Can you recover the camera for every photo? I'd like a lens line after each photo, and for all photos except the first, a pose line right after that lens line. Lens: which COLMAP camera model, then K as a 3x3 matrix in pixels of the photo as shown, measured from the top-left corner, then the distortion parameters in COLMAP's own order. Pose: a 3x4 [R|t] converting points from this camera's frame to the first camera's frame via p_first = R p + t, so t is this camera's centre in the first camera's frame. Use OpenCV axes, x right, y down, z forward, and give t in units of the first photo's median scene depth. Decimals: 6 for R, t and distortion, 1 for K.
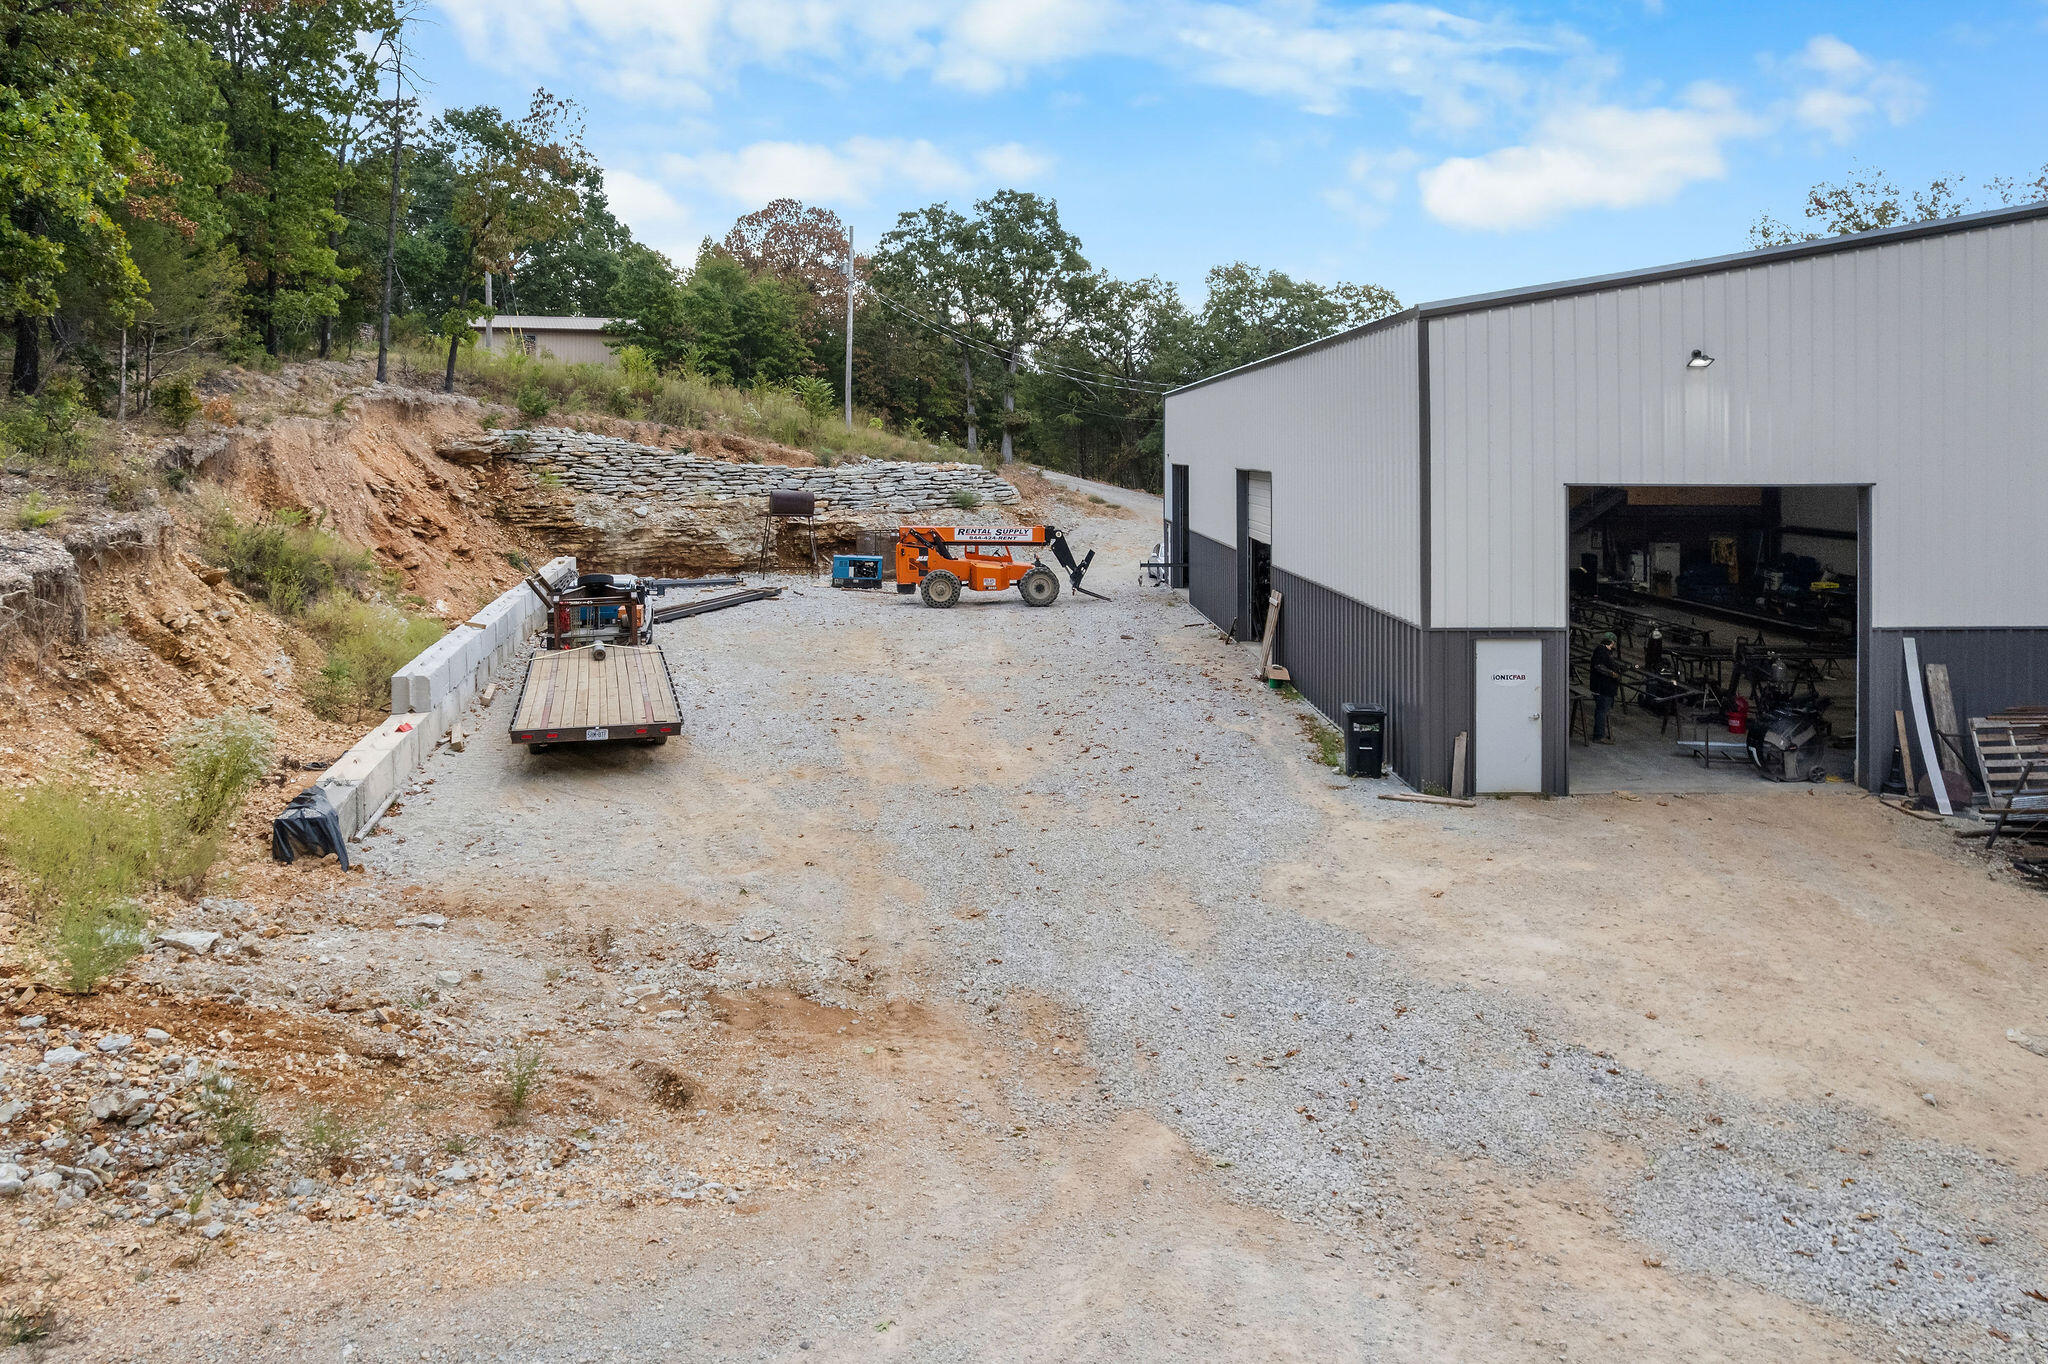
lens RADIAL K [[1305.1, 0, 987.1], [0, 1305.1, 618.9], [0, 0, 1]] dist [-0.060361, 0.051388]
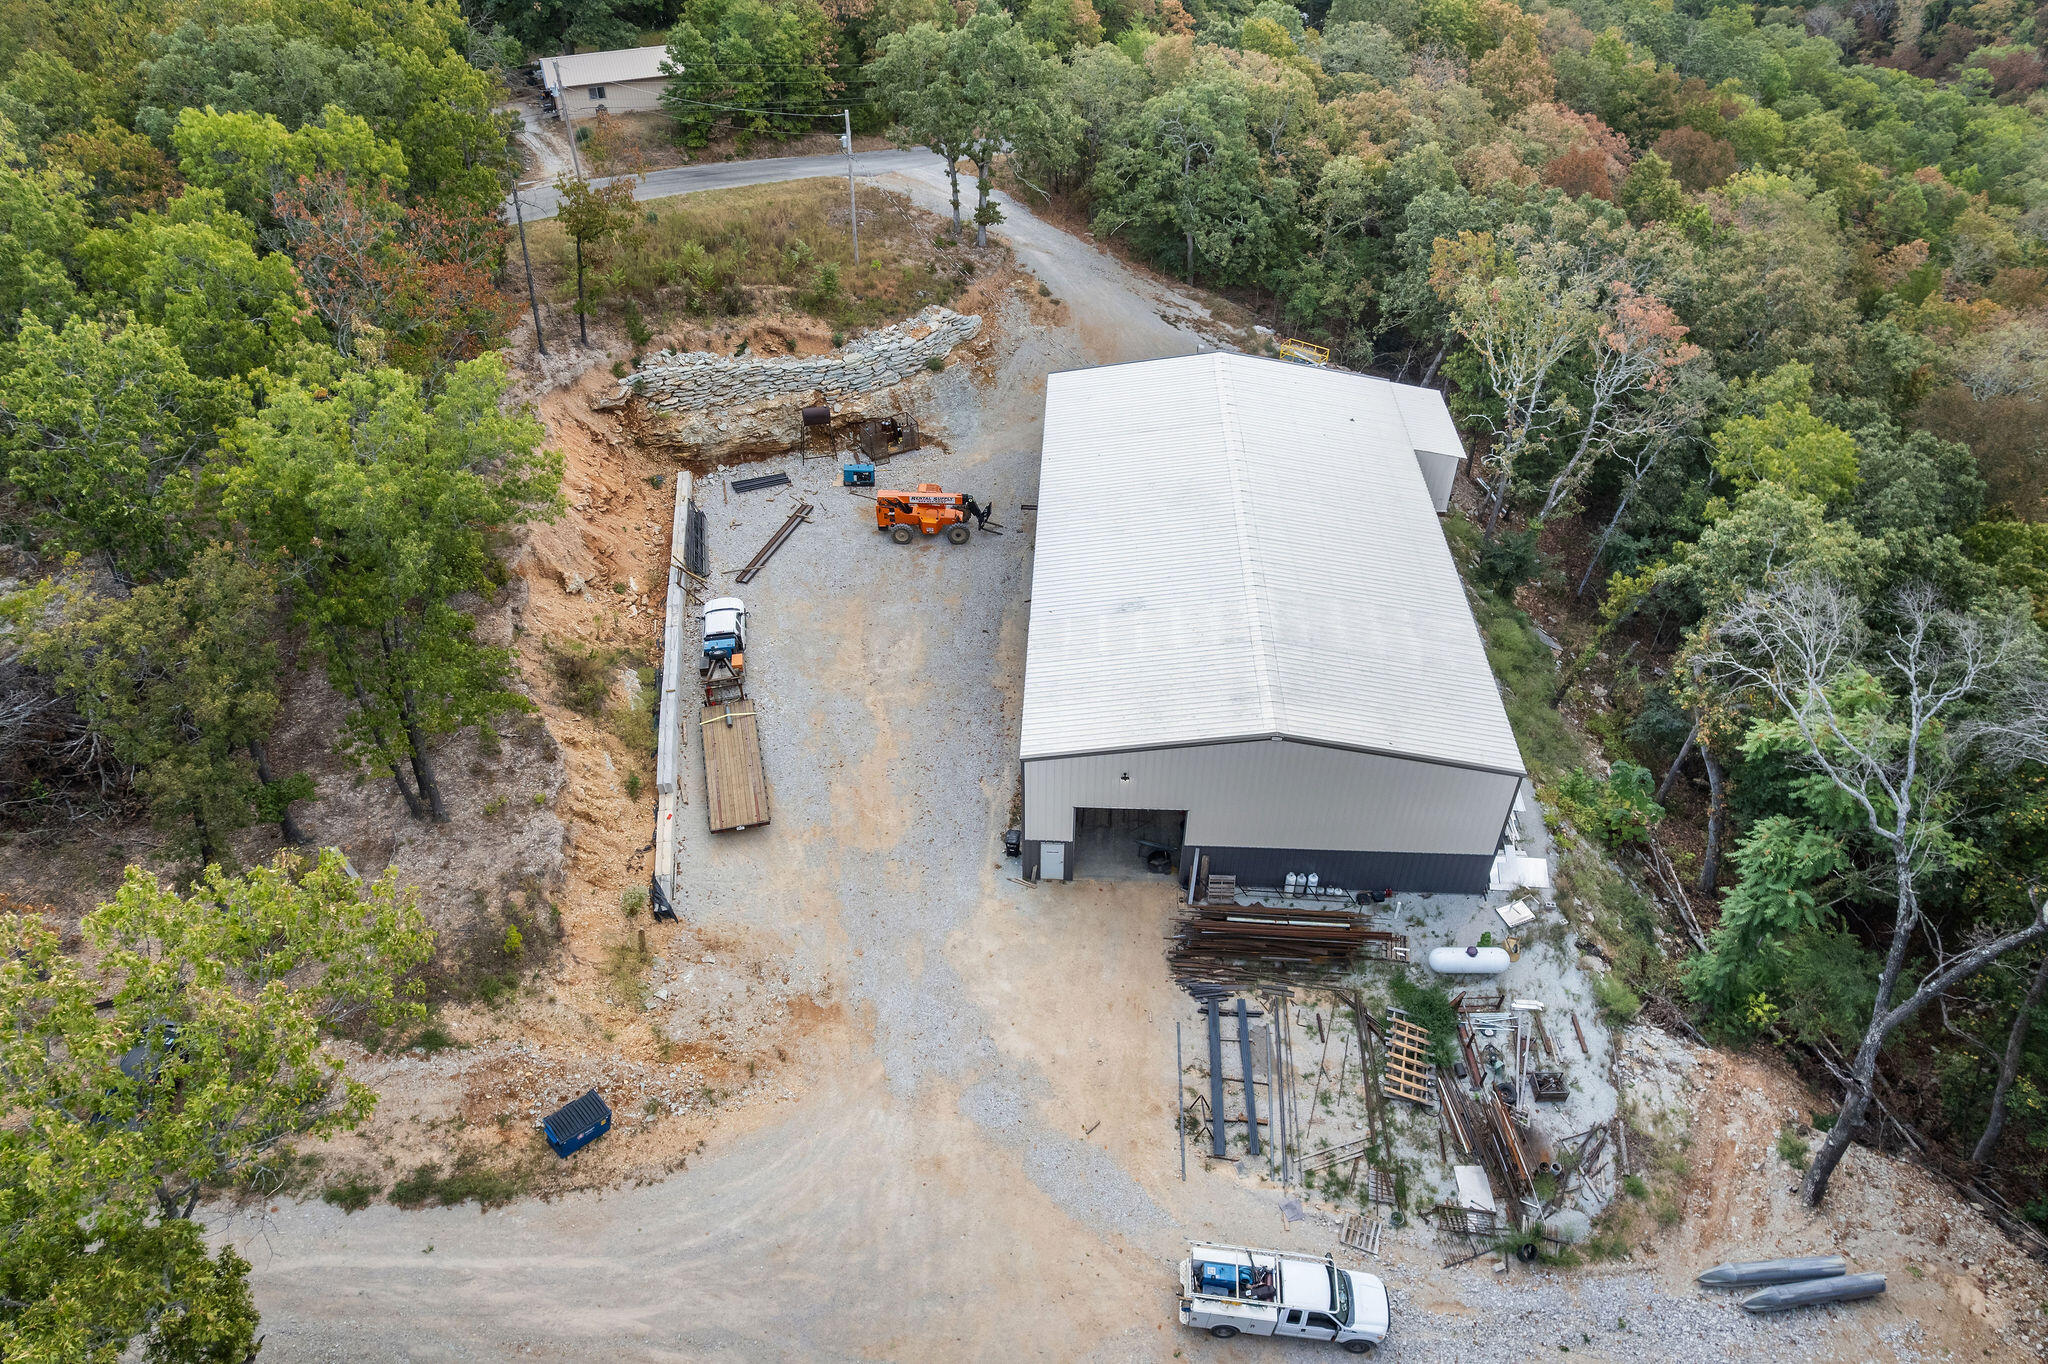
lens RADIAL K [[1305.1, 0, 1022.0], [0, 1305.1, 683.6], [0, 0, 1]] dist [-0.060361, 0.051388]
pose [[0.998242, 0.038723, -0.044881, 0.442424], [-0.001301, 0.771273, 0.636503, -2.048038], [0.059263, -0.635325, 0.769967, -0.975349]]
